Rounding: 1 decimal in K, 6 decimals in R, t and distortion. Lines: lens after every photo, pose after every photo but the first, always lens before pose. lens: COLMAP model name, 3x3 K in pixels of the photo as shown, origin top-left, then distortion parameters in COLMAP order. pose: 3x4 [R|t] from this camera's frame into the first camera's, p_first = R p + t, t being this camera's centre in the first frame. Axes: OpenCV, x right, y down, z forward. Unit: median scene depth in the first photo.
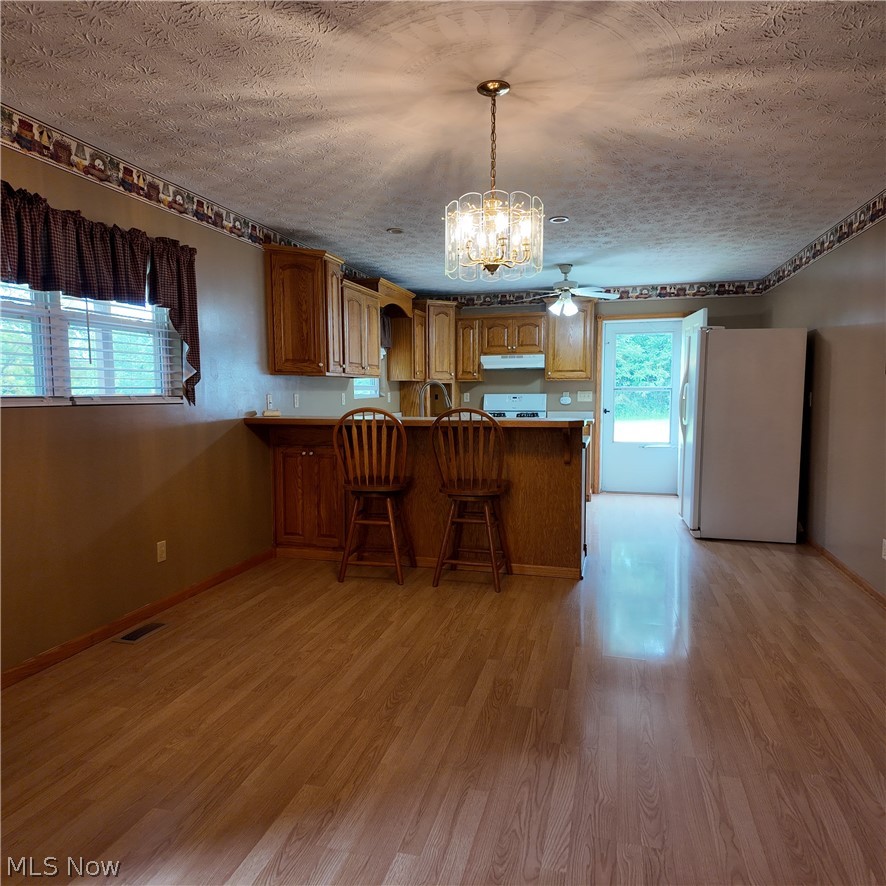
lens RADIAL K [[651.4, 0, 438.2], [0, 651.4, 447.5], [0, 0, 1]] dist [0.014942, -0.020521]
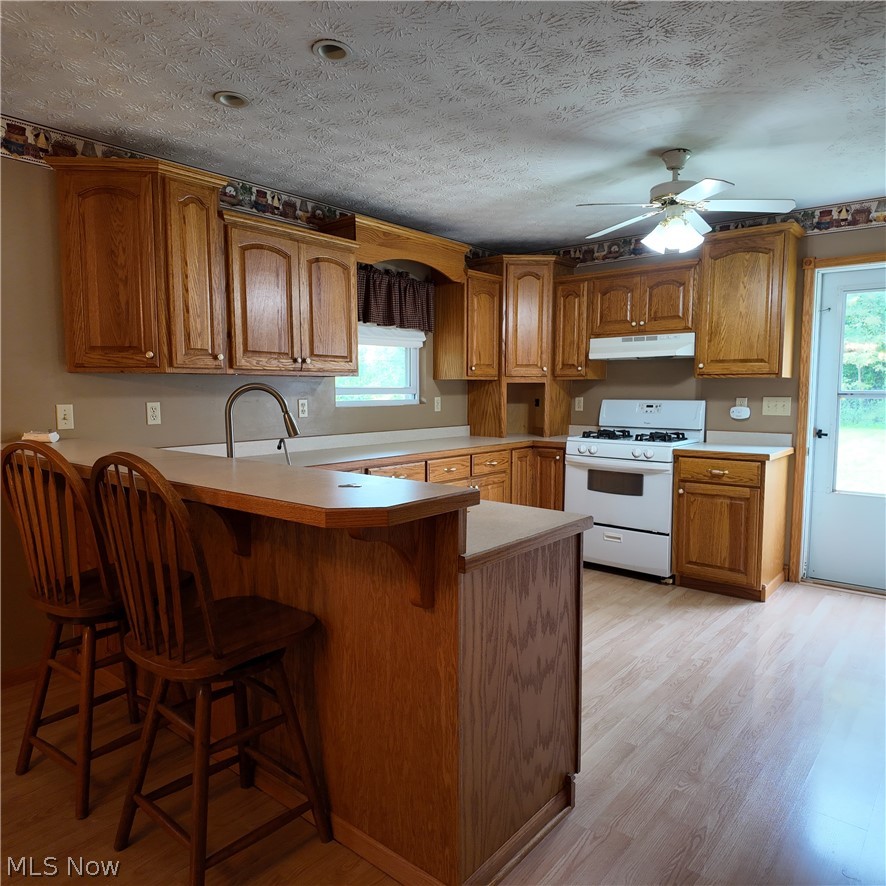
lens RADIAL K [[651.4, 0, 445.9], [0, 651.4, 439.4], [0, 0, 1]] dist [0.014942, -0.020521]
pose [[0.908000, 0.035781, -0.417440, 0.206478], [-0.038180, 0.999267, 0.002606, -0.041352], [0.417227, 0.013572, 0.908701, 0.379955]]
